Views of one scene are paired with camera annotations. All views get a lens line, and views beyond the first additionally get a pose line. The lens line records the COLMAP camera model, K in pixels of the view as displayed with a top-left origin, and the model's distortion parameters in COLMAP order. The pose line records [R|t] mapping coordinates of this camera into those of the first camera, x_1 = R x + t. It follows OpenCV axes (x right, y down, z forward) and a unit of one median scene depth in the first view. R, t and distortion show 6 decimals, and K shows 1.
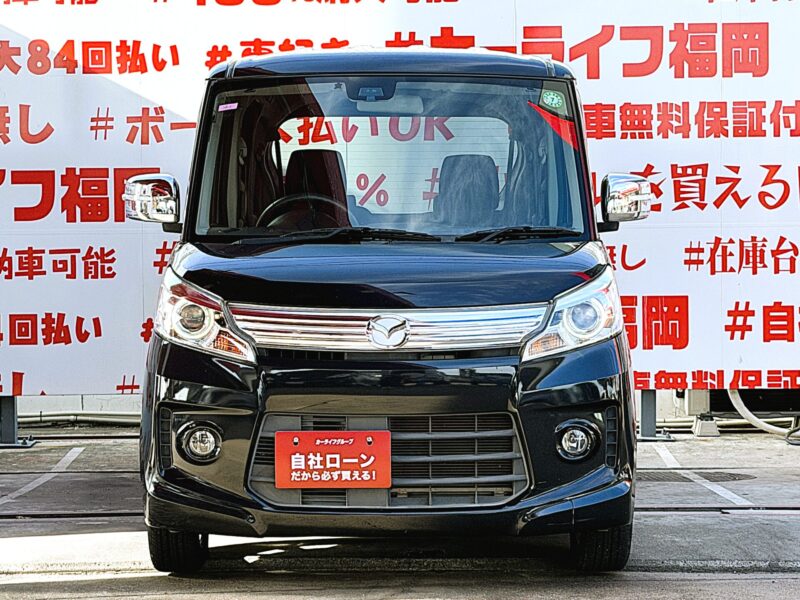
lens RADIAL K [[2126.3, 0, 396.5], [0, 2126.3, 291.7], [0, 0, 1]] dist [0.145953, 0.000000]
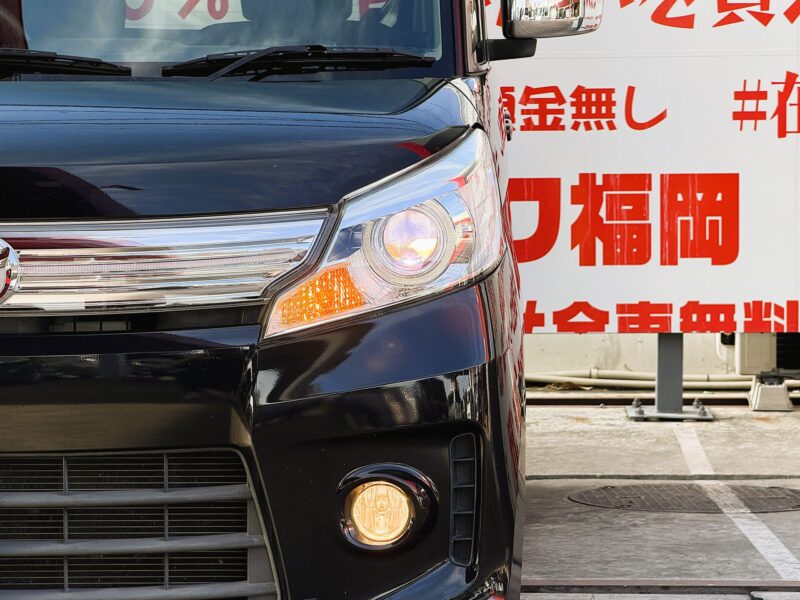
lens RADIAL K [[2754.5, 0, 399.1], [0, 2754.5, 303.2], [0, 0, 1]] dist [0.275137, 0.000000]
pose [[0.999818, 0.004168, -0.018634, 0.058032], [-0.003121, 0.998435, 0.055845, -0.004705], [0.018838, -0.055776, 0.998266, 0.238914]]
